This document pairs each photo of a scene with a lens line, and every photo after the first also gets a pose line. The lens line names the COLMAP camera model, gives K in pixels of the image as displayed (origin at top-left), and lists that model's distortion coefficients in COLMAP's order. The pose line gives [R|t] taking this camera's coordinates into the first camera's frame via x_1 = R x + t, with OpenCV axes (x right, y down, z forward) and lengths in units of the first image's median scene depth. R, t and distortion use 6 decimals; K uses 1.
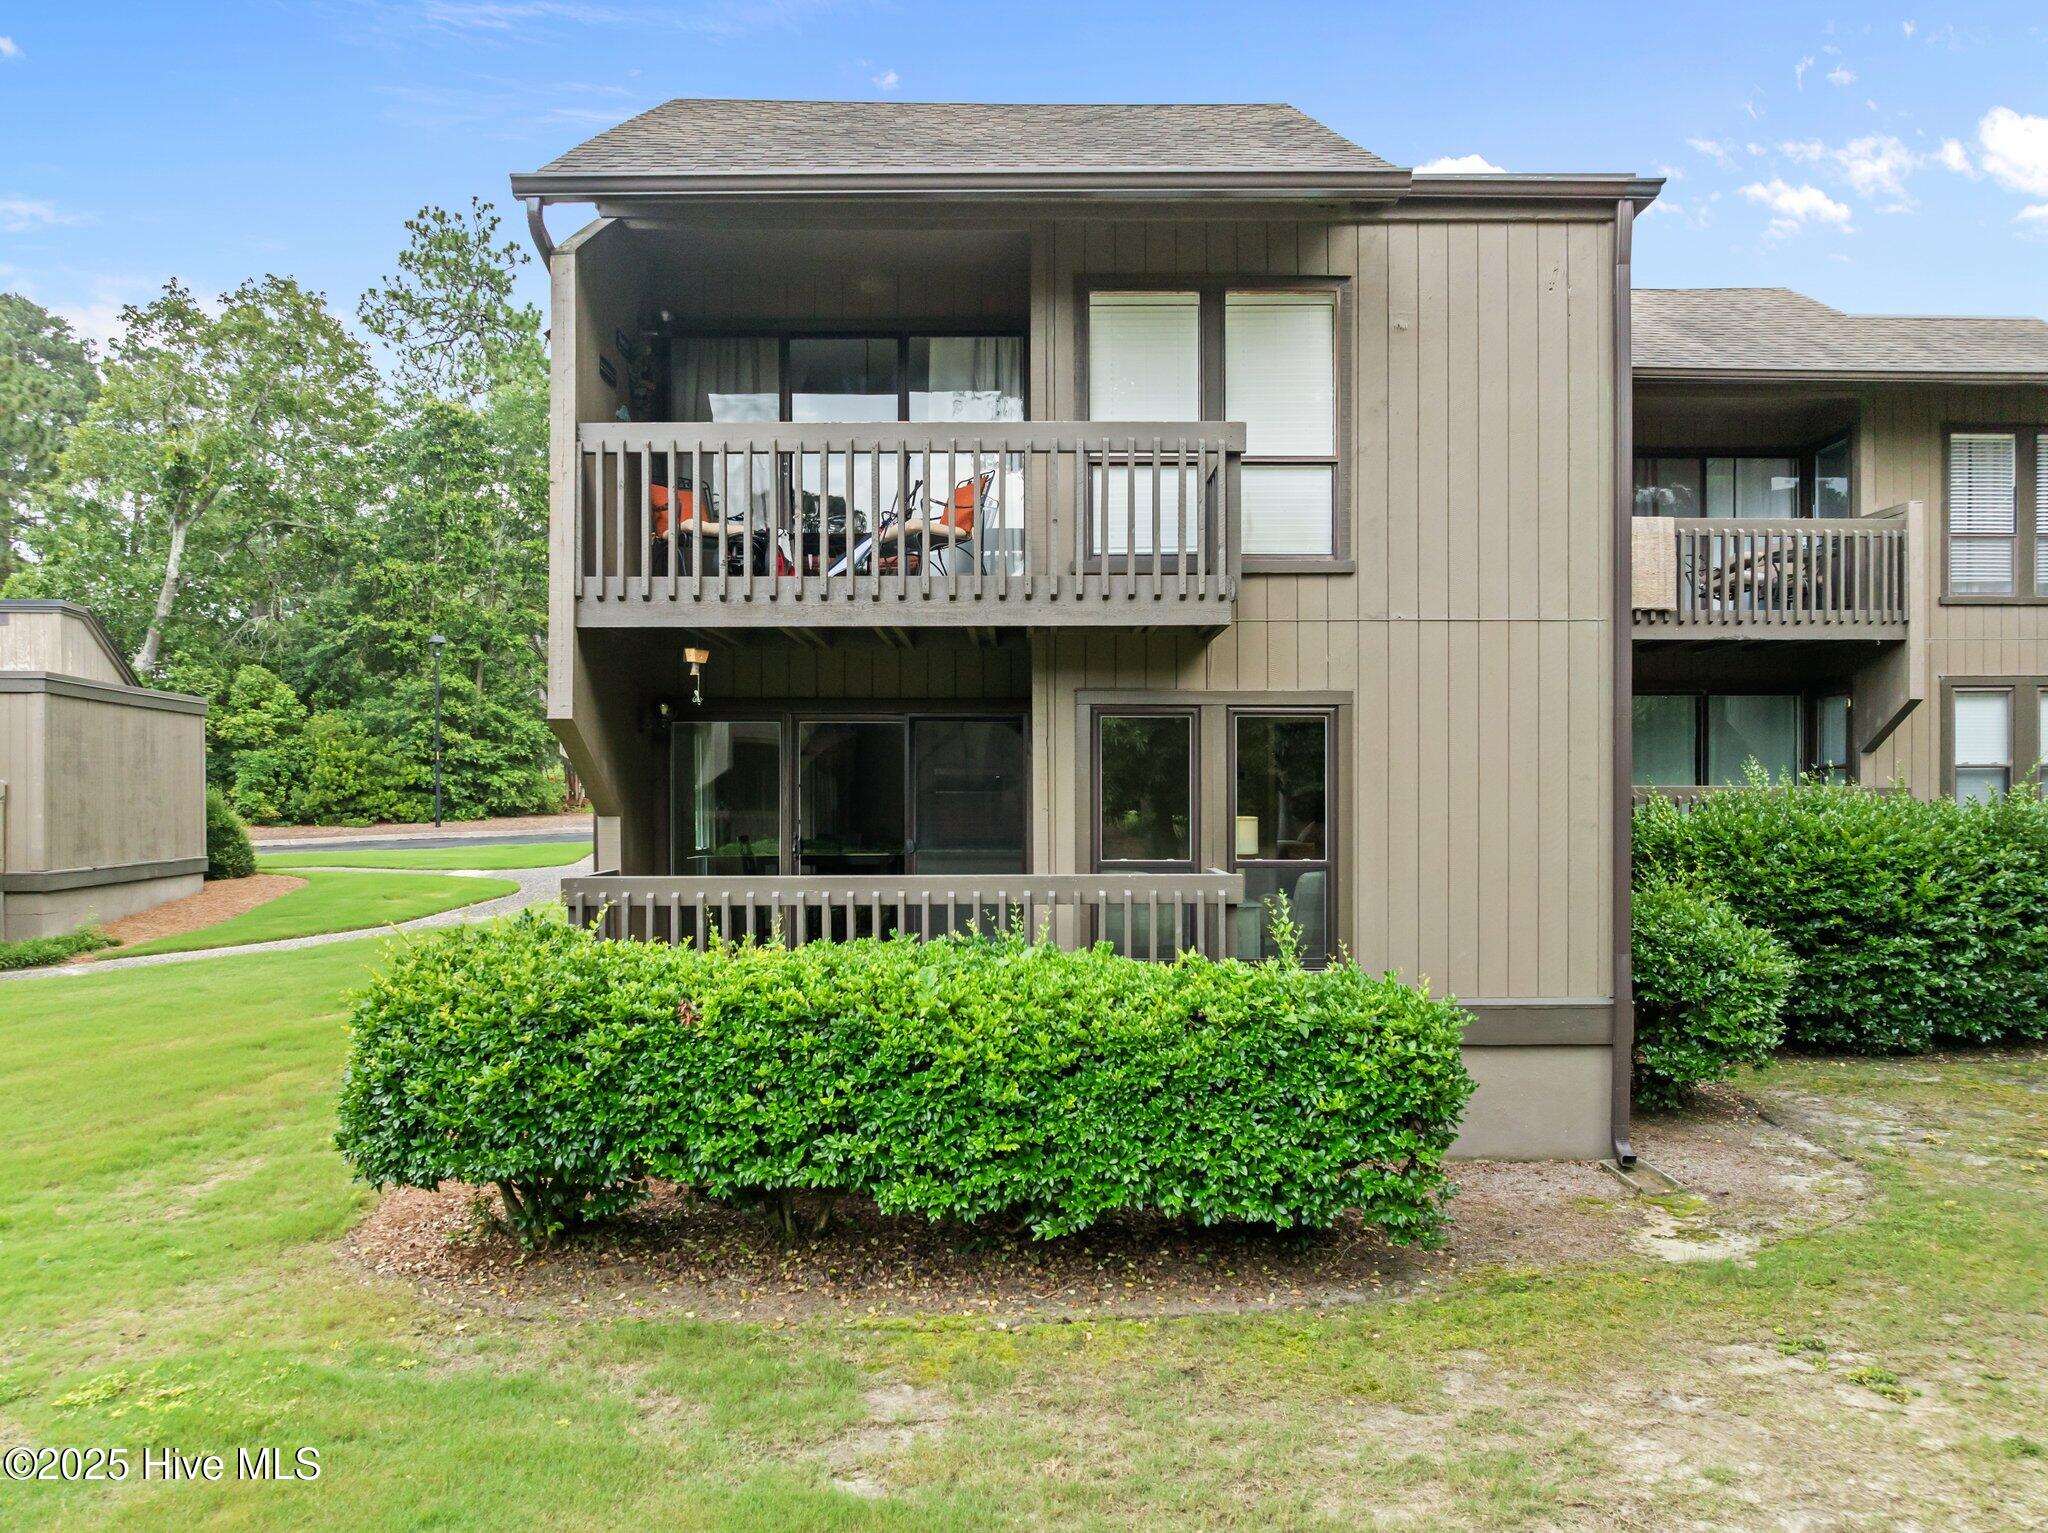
lens RADIAL K [[1464.2, 0, 1019.2], [0, 1464.2, 805.1], [0, 0, 1]] dist [-0.038967, 0.002474]
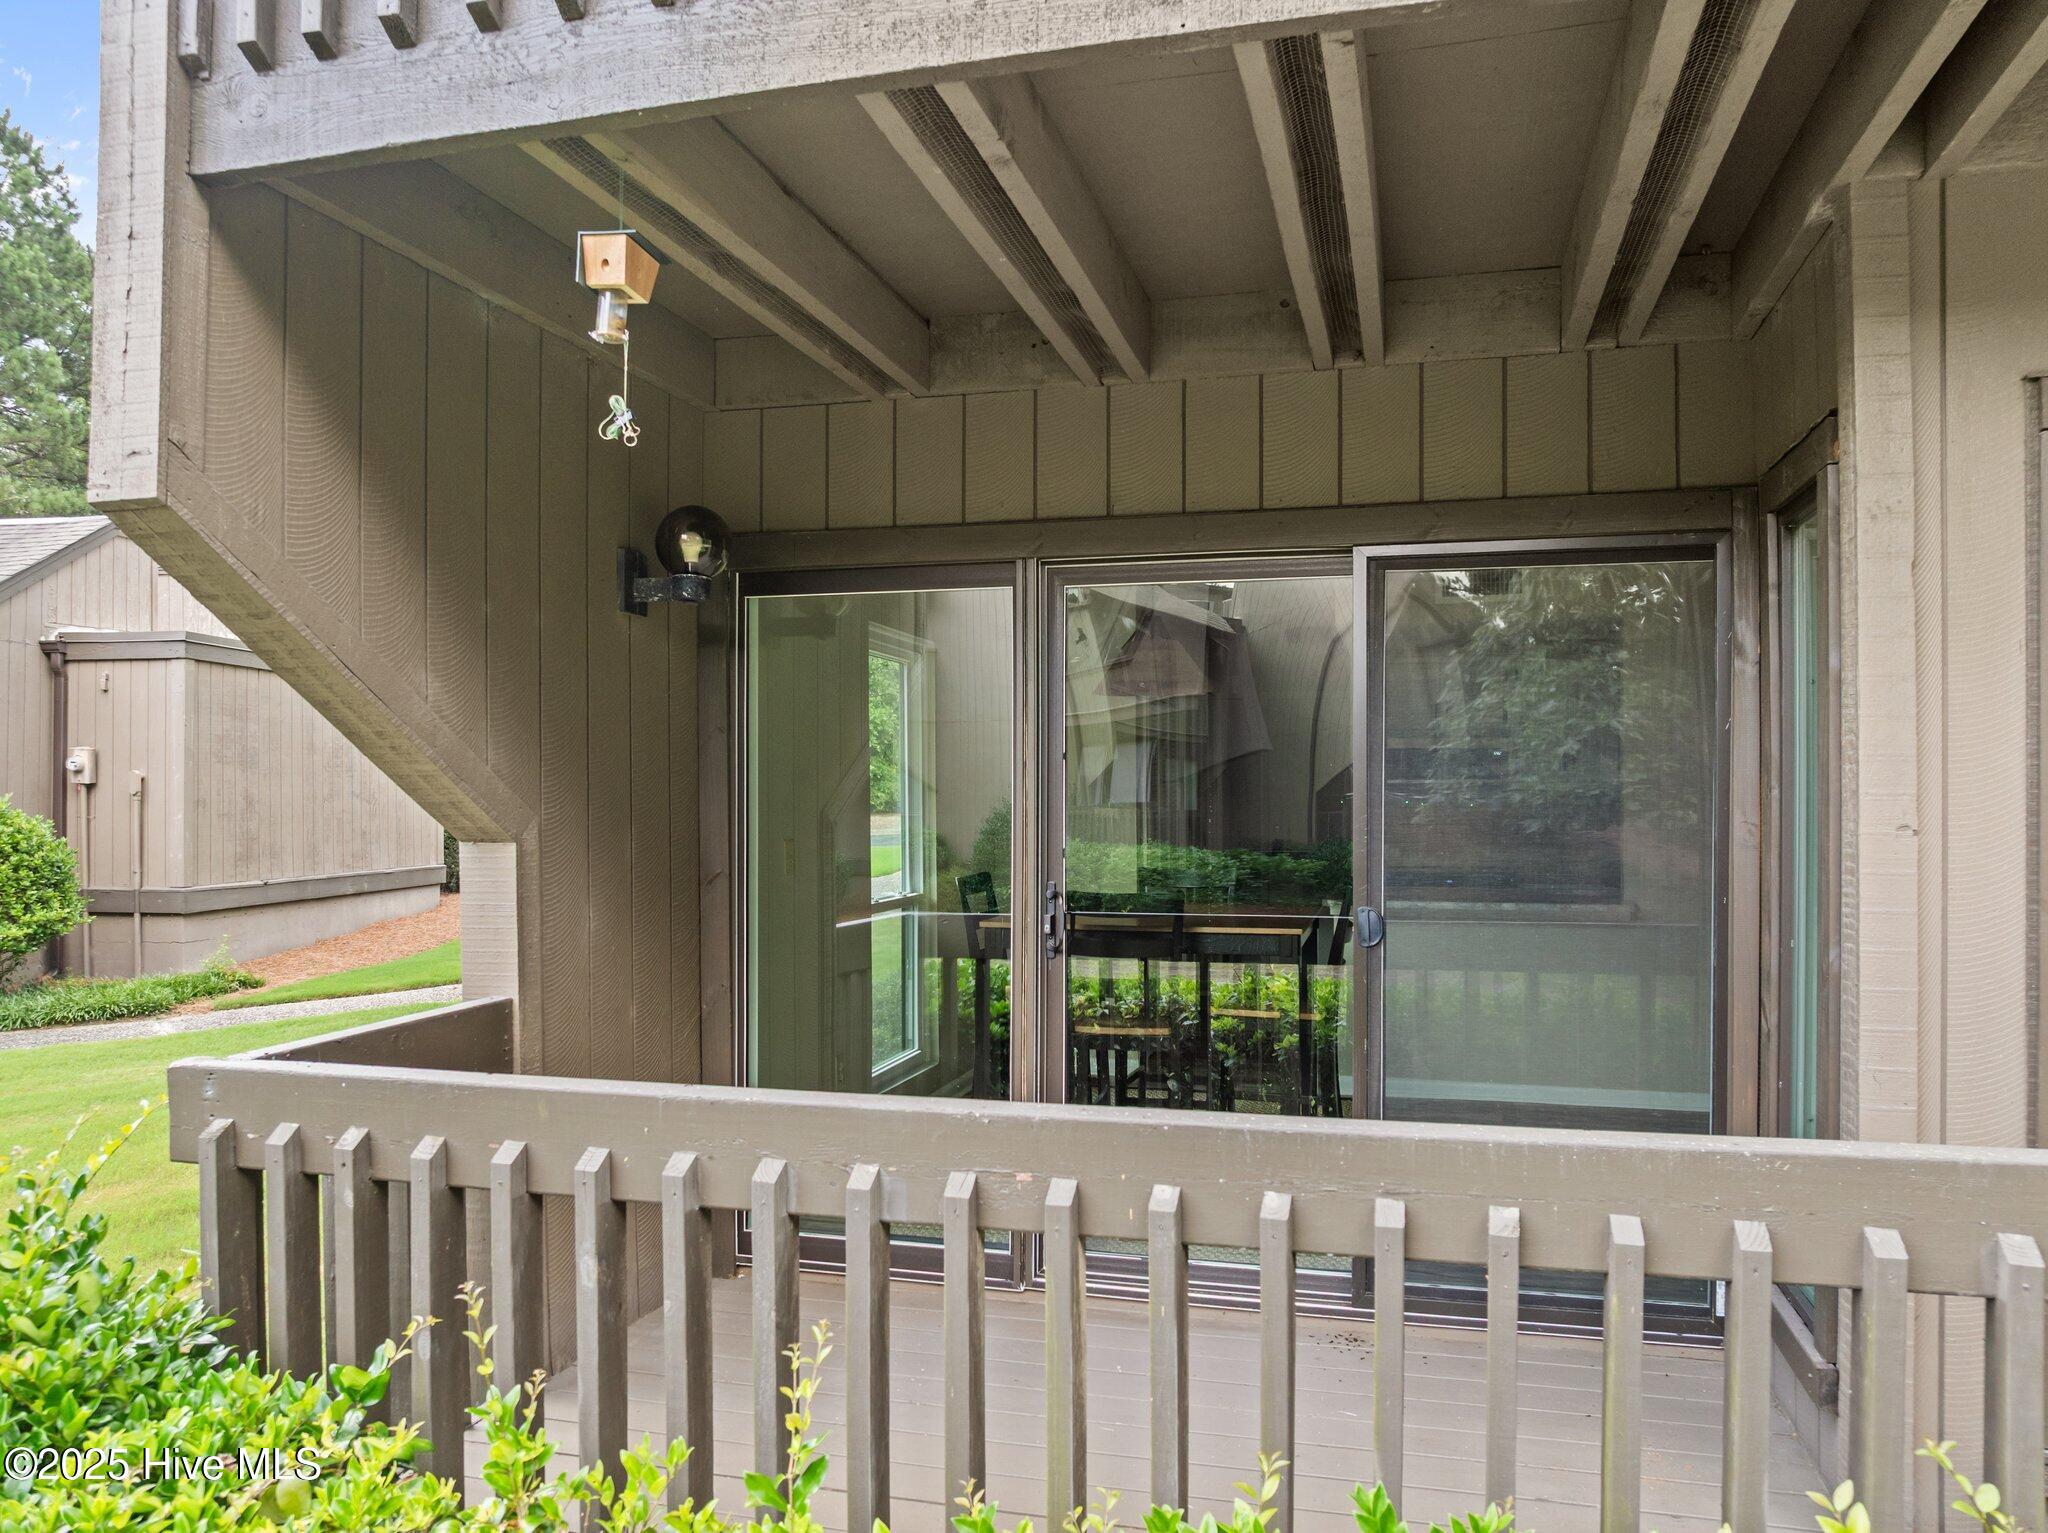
lens RADIAL K [[1464.2, 0, 1019.2], [0, 1464.2, 805.1], [0, 0, 1]] dist [-0.038967, 0.002474]
pose [[0.965005, 0.001881, -0.262223, -0.070541], [-0.001339, 0.999997, 0.002244, -0.001943], [0.262226, -0.001814, 0.965005, 0.704469]]
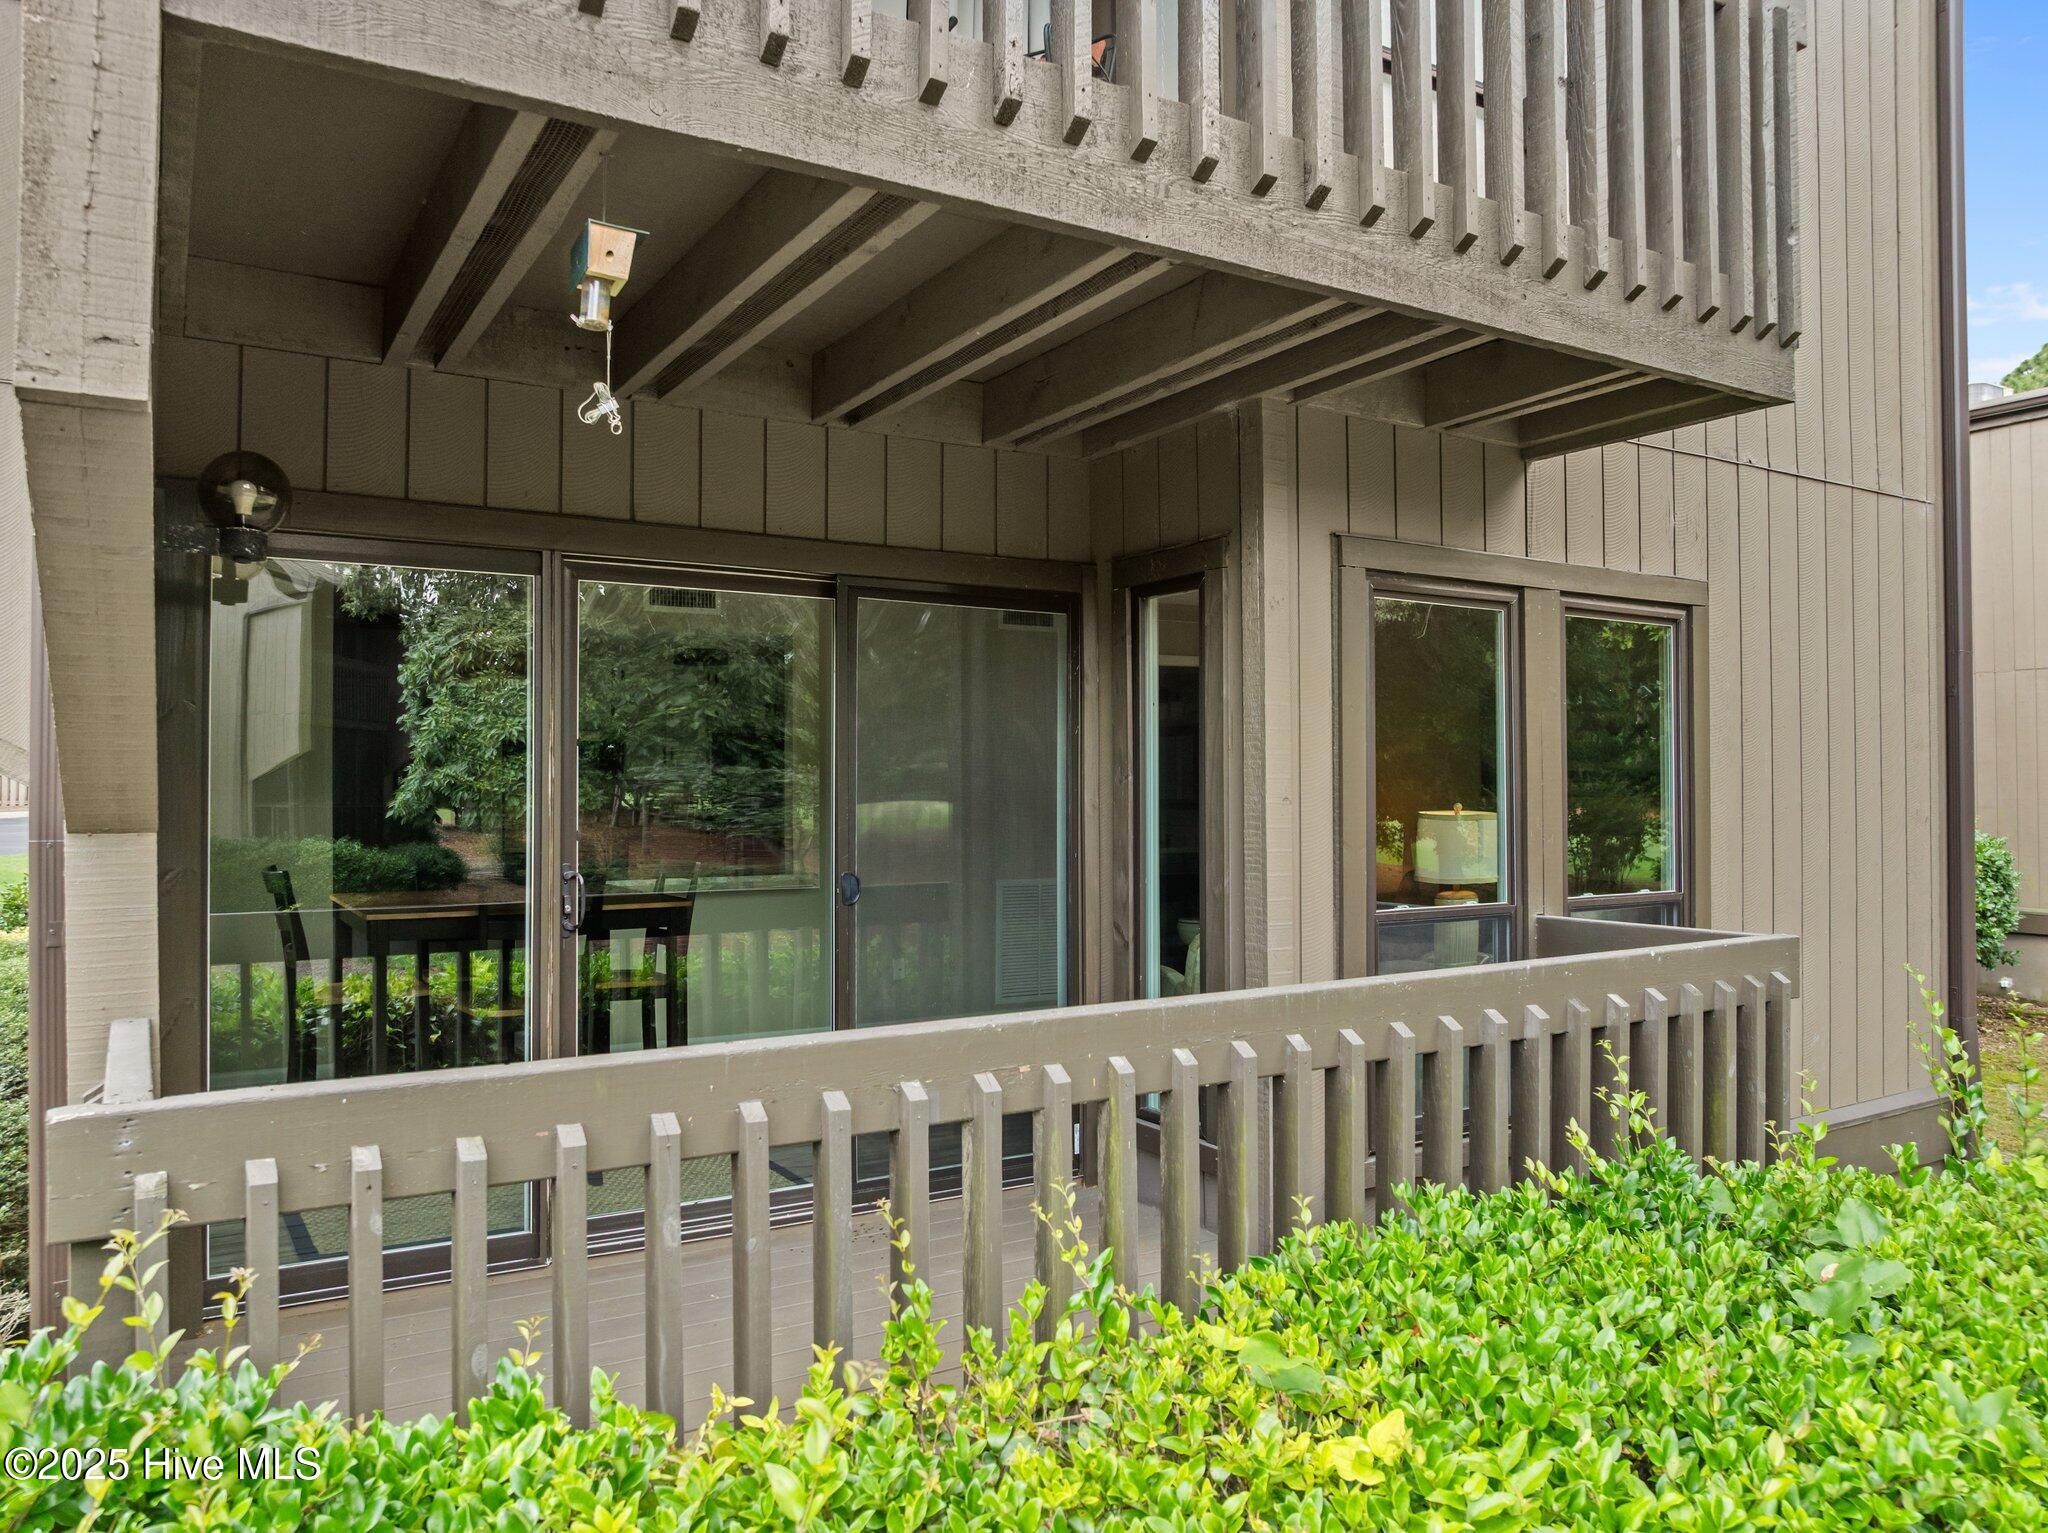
lens RADIAL K [[1440.0, 0, 1024.3], [0, 1440.0, 763.0], [0, 0, 1]] dist [-0.046098, 0.001349]
pose [[0.853911, 0.007604, 0.520364, -0.274197], [0.003397, 0.999791, -0.020184, 0.000370], [-0.520409, 0.019003, 0.853706, 0.676099]]
